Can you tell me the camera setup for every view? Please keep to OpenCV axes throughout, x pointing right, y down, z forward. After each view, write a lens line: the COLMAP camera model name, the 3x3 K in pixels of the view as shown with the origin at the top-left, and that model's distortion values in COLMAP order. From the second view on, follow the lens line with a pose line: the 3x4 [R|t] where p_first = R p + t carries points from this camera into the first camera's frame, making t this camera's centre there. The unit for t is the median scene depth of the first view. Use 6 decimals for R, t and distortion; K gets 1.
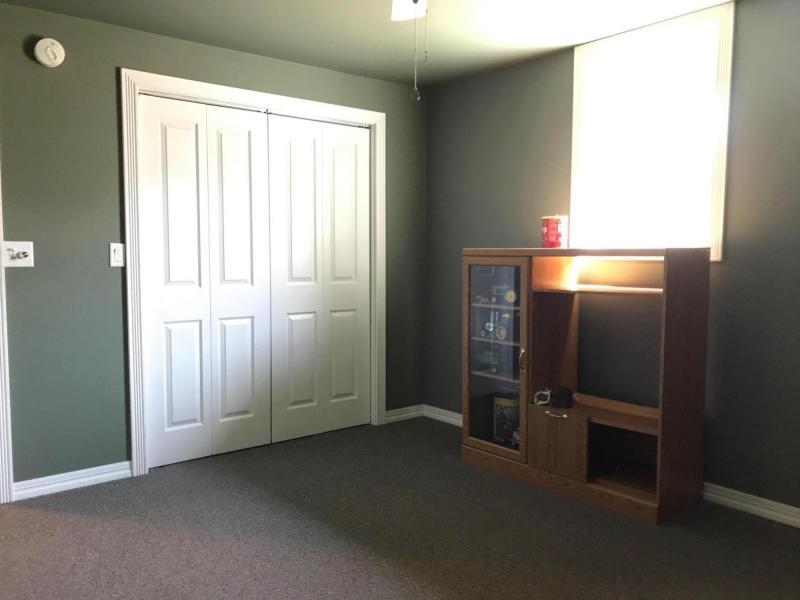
lens RADIAL K [[654.8, 0, 405.0], [0, 654.8, 303.7], [0, 0, 1]] dist [-0.008992, -0.021449]
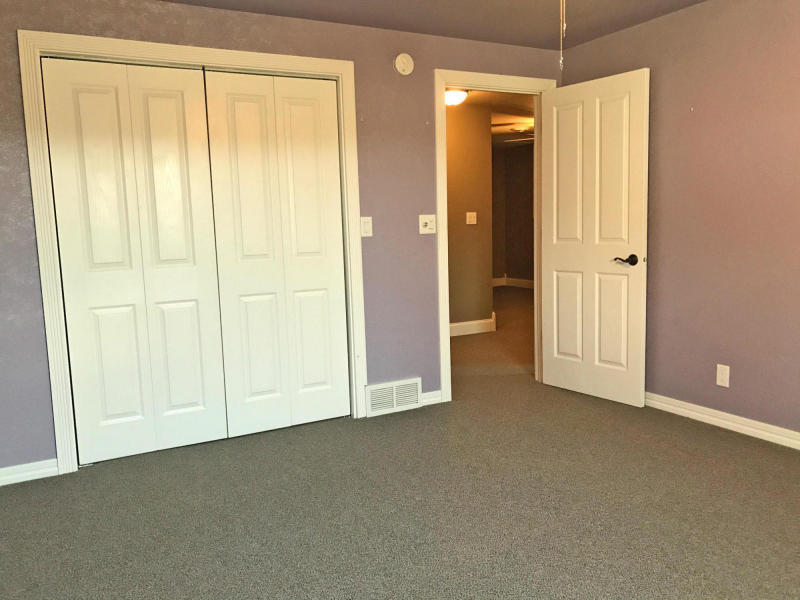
lens RADIAL K [[654.8, 0, 395.8], [0, 654.8, 298.2], [0, 0, 1]] dist [-0.008992, -0.021449]
pose [[0.982532, -0.011680, -0.185728, 0.203807], [0.019317, 0.999038, 0.039361, -0.012444], [0.185090, -0.042261, 0.981813, 0.166456]]
